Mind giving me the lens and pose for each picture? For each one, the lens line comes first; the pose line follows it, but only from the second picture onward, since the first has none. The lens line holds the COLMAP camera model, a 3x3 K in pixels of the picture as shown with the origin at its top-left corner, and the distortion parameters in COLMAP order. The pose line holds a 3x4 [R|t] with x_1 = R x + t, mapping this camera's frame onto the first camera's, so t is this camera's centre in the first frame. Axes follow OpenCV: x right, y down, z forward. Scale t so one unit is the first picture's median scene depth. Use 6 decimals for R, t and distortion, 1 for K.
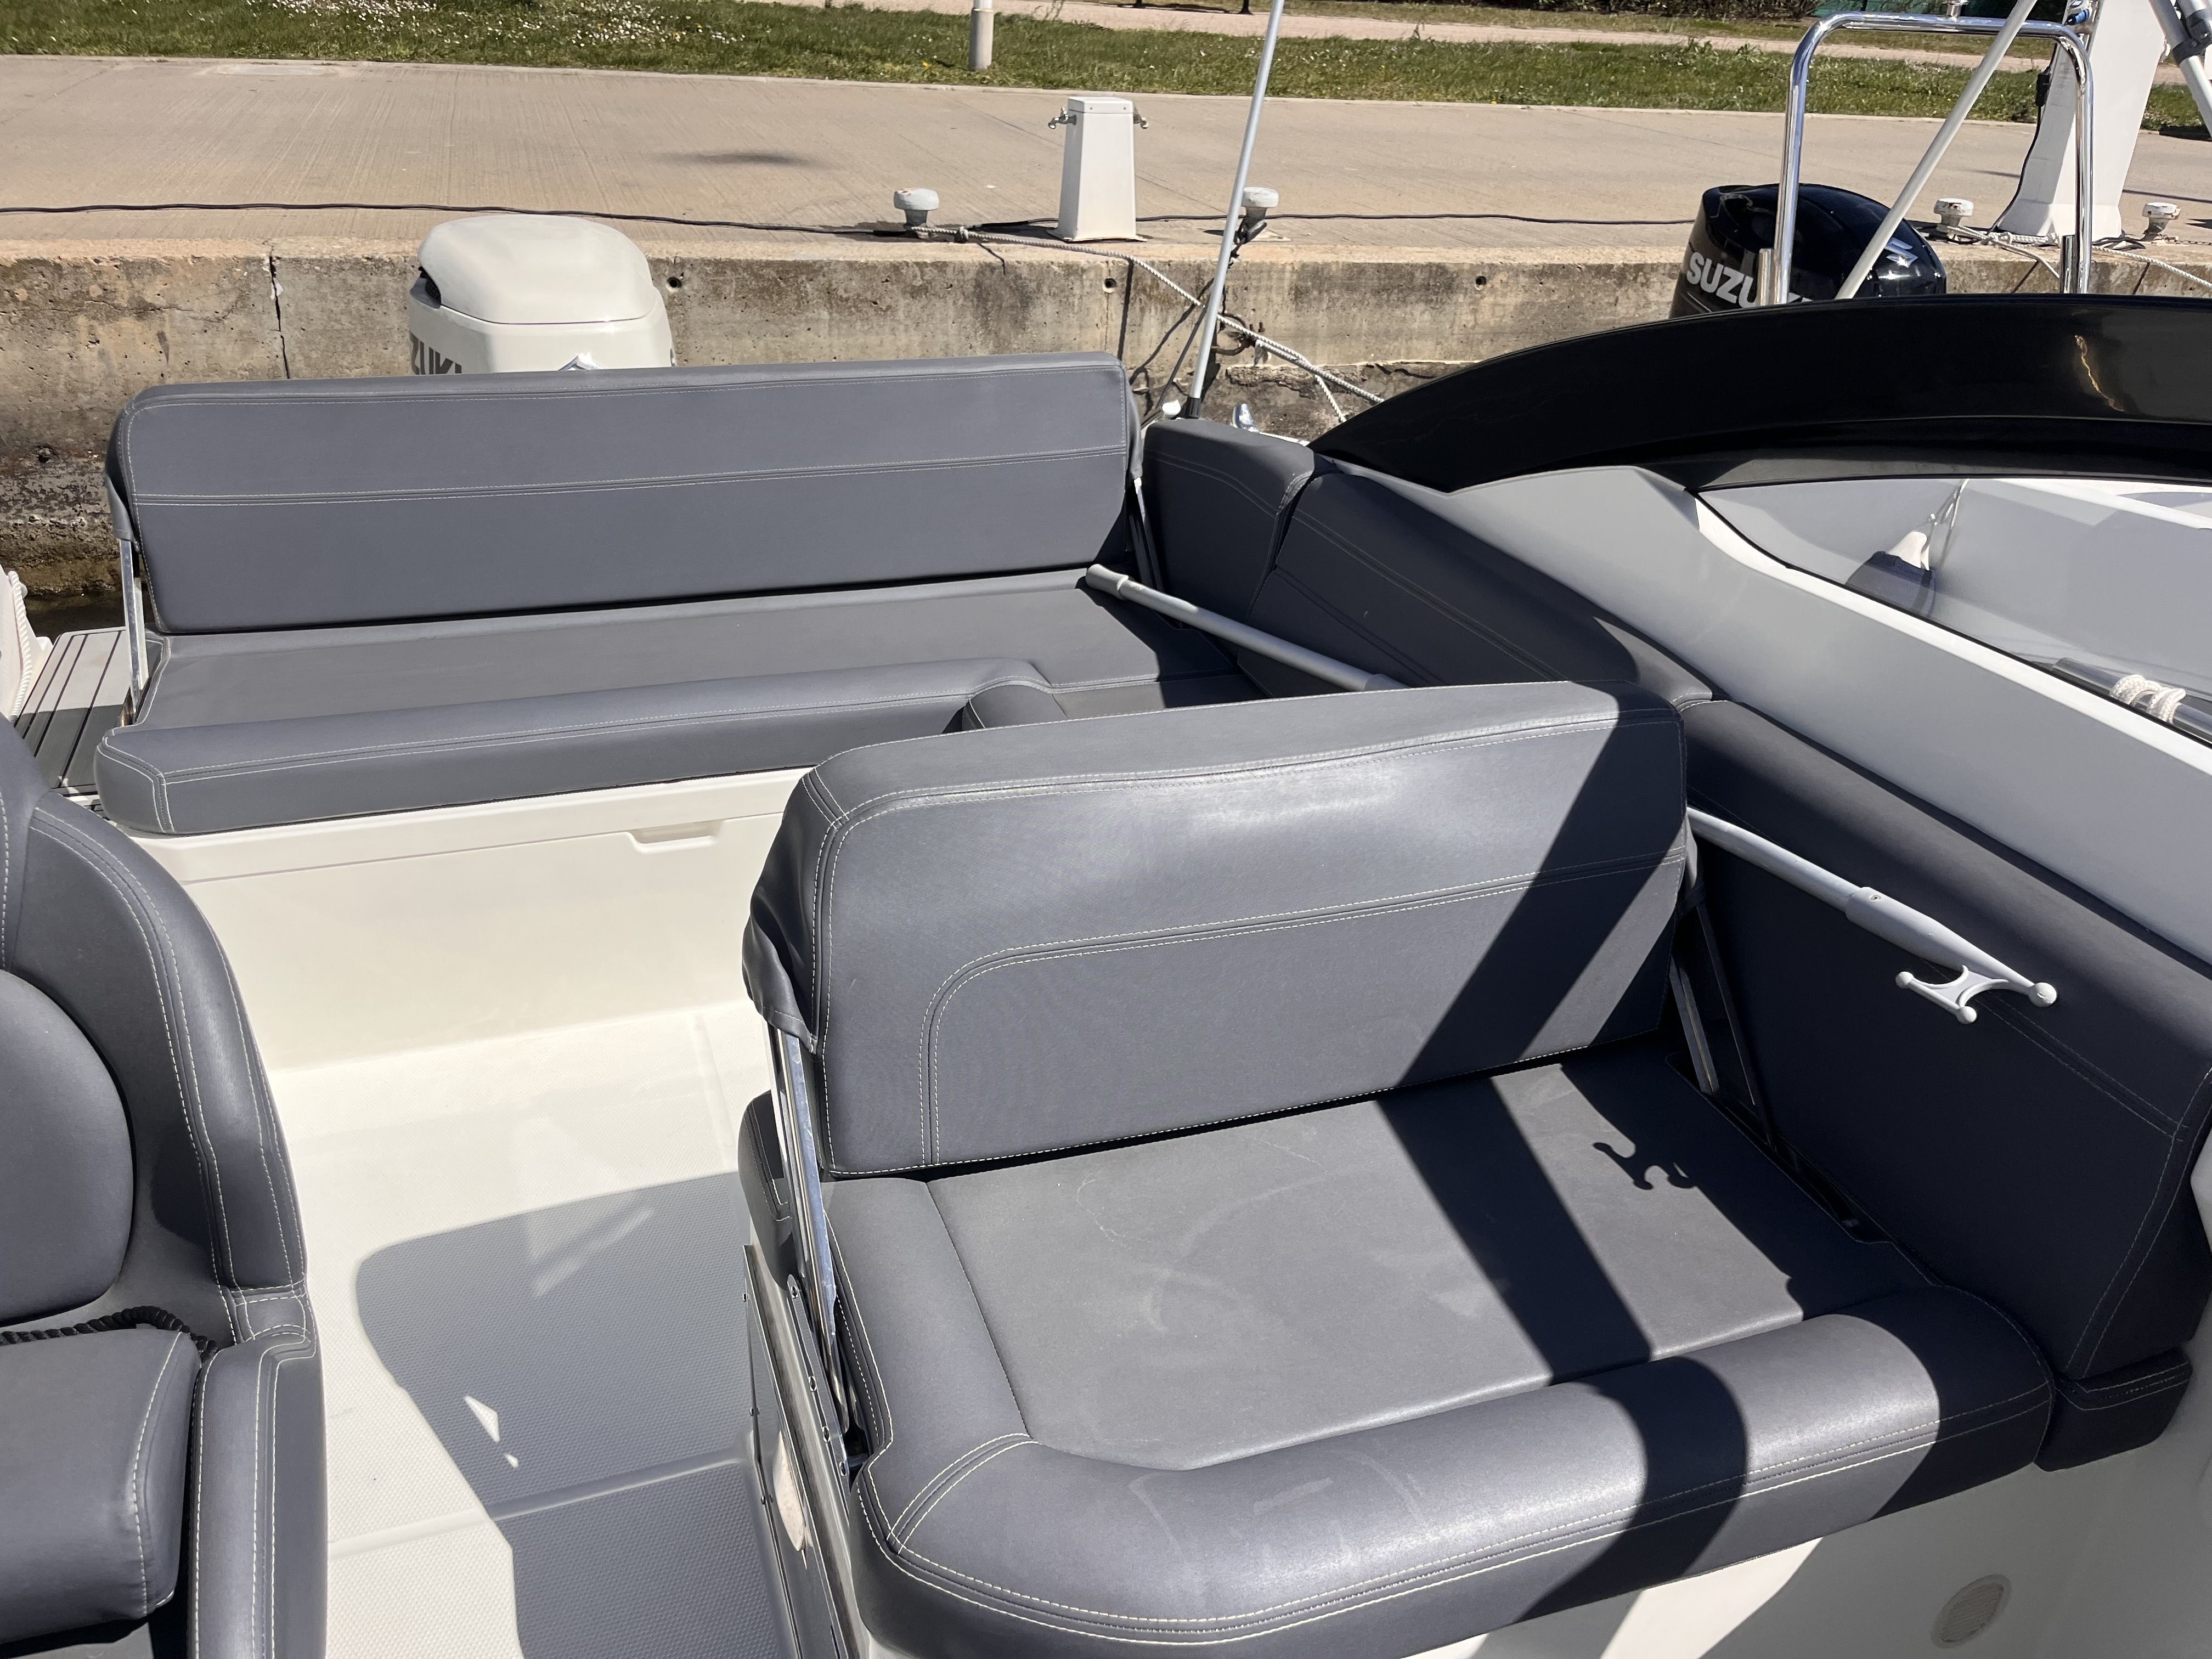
lens RADIAL K [[1688.3, 0, 1113.3], [0, 1688.3, 821.3], [0, 0, 1]] dist [0.005461, -0.038333]
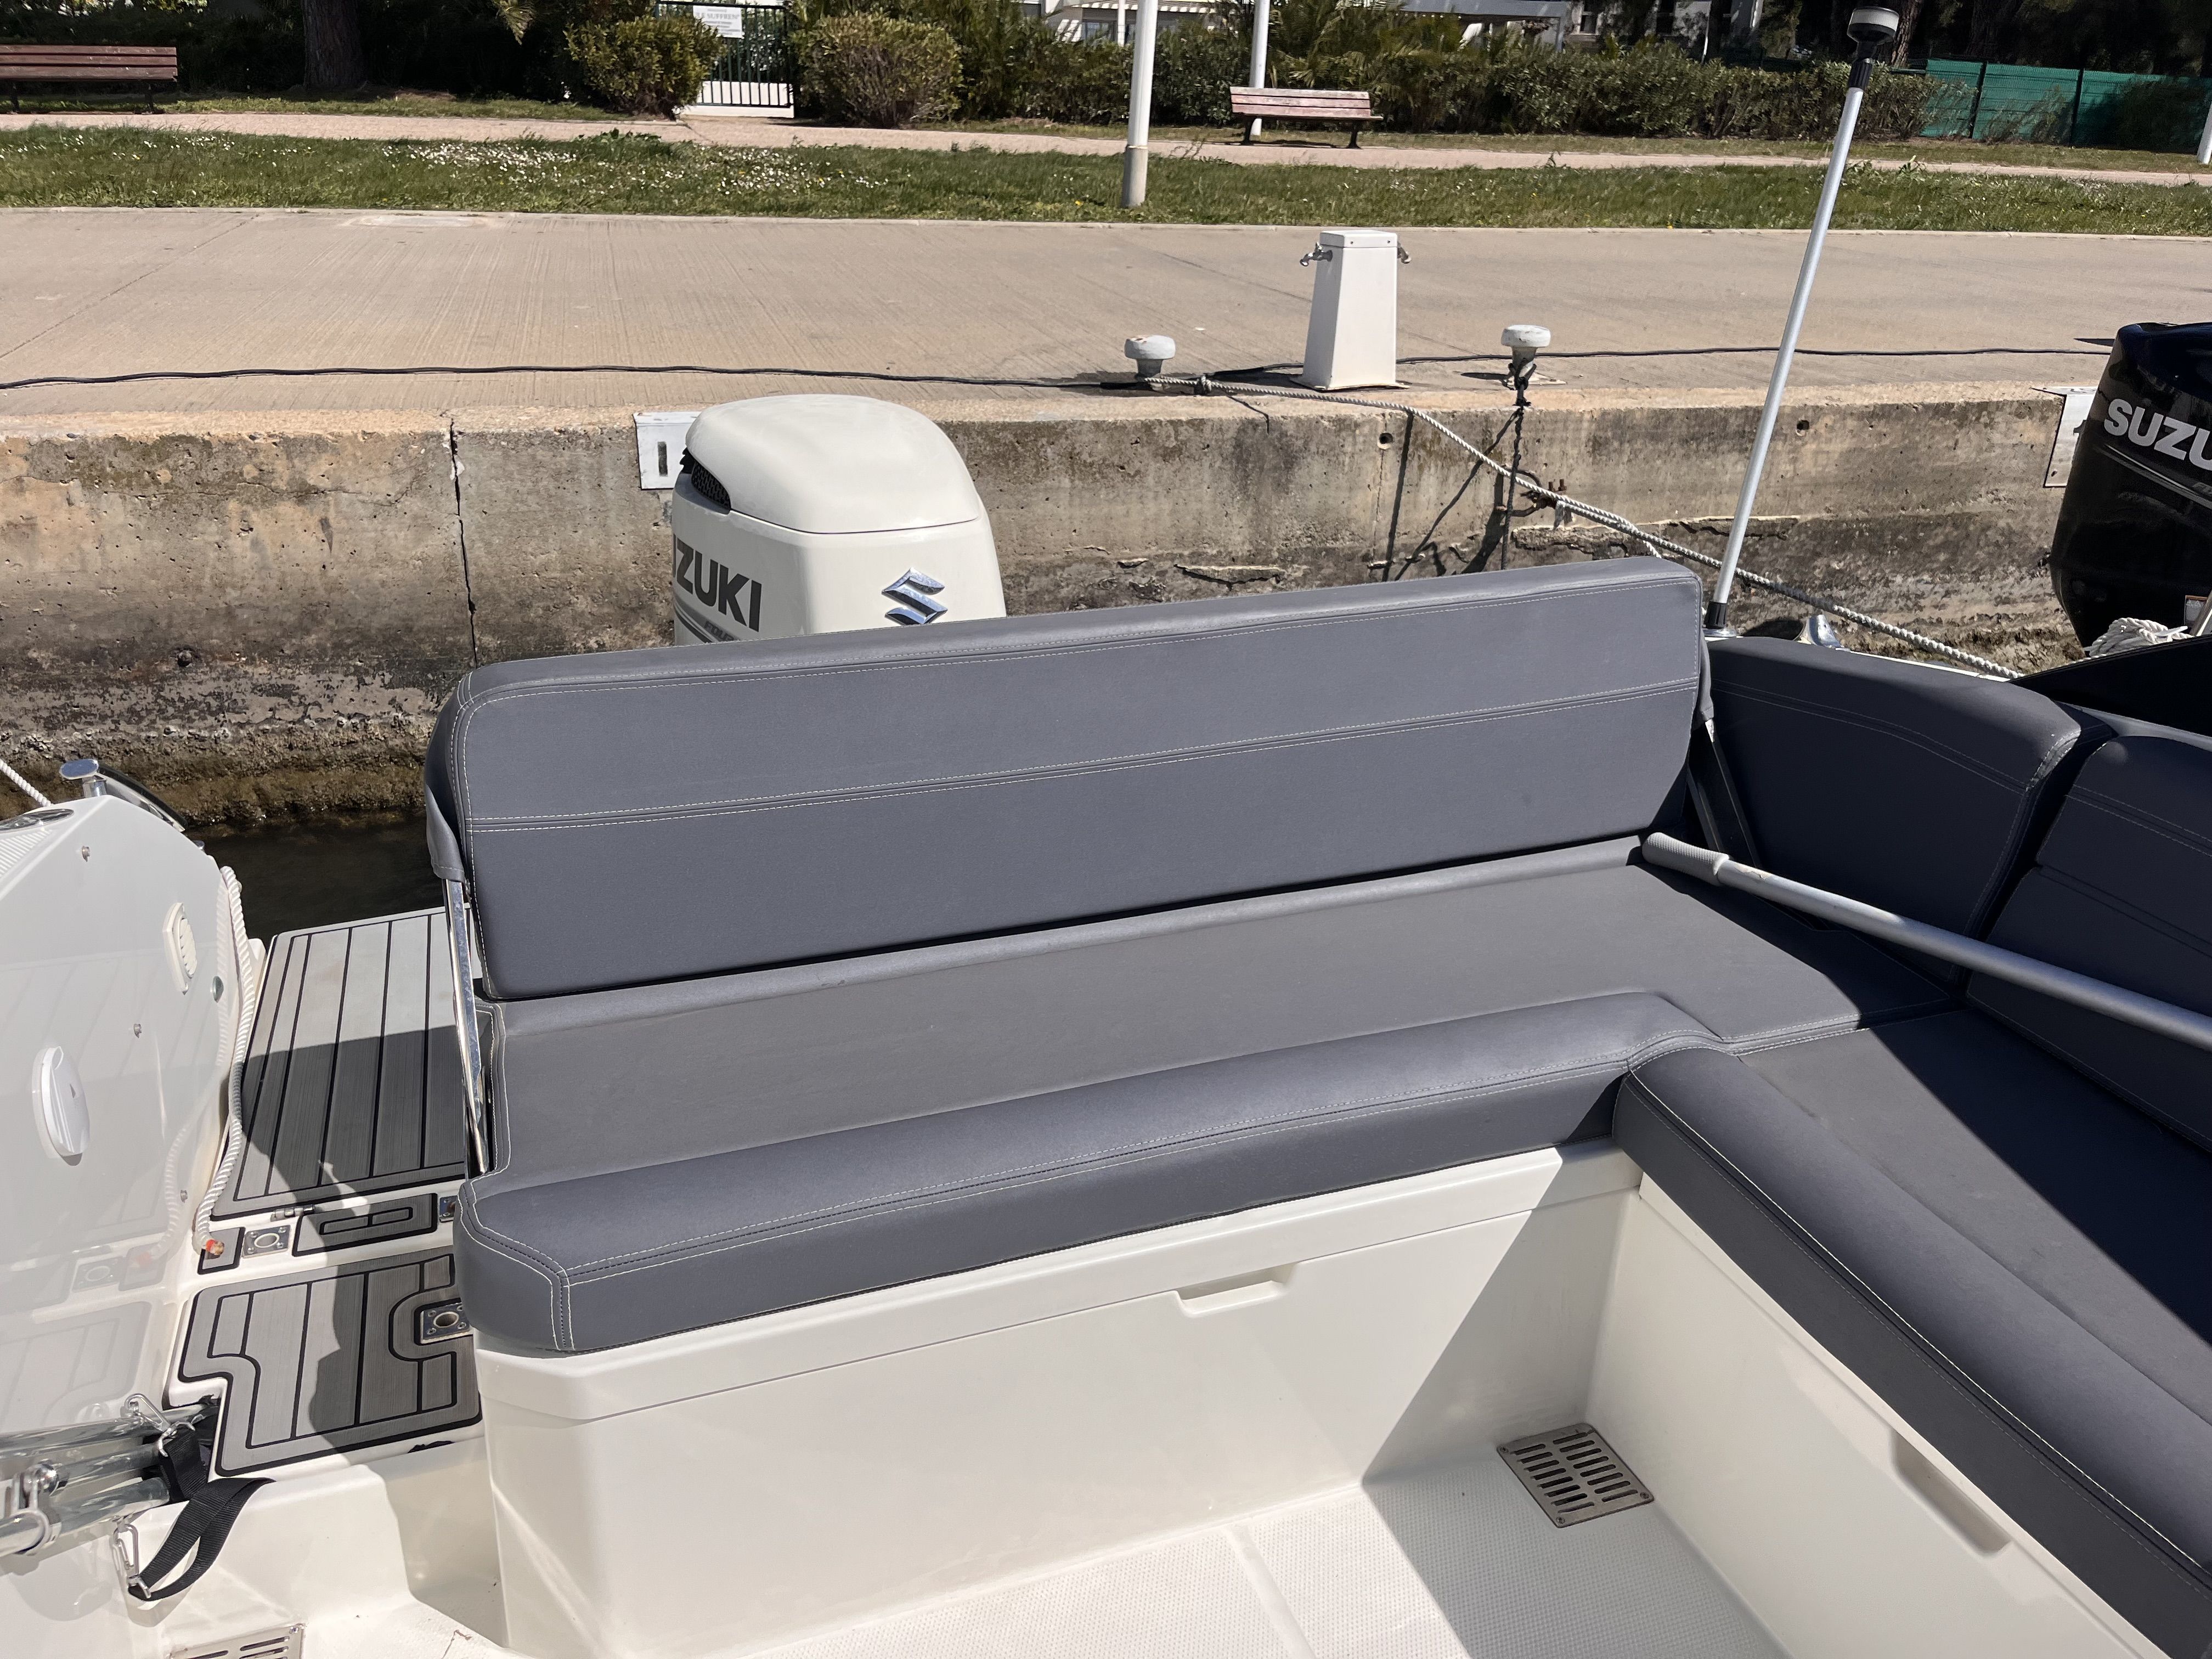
lens RADIAL K [[1733.3, 0, 1051.6], [0, 1733.3, 820.0], [0, 0, 1]] dist [0.000976, -0.016319]
pose [[0.998684, -0.010400, -0.050224, -0.132396], [0.006315, 0.996709, -0.080820, -0.054453], [0.050899, 0.080396, 0.995463, 0.126068]]
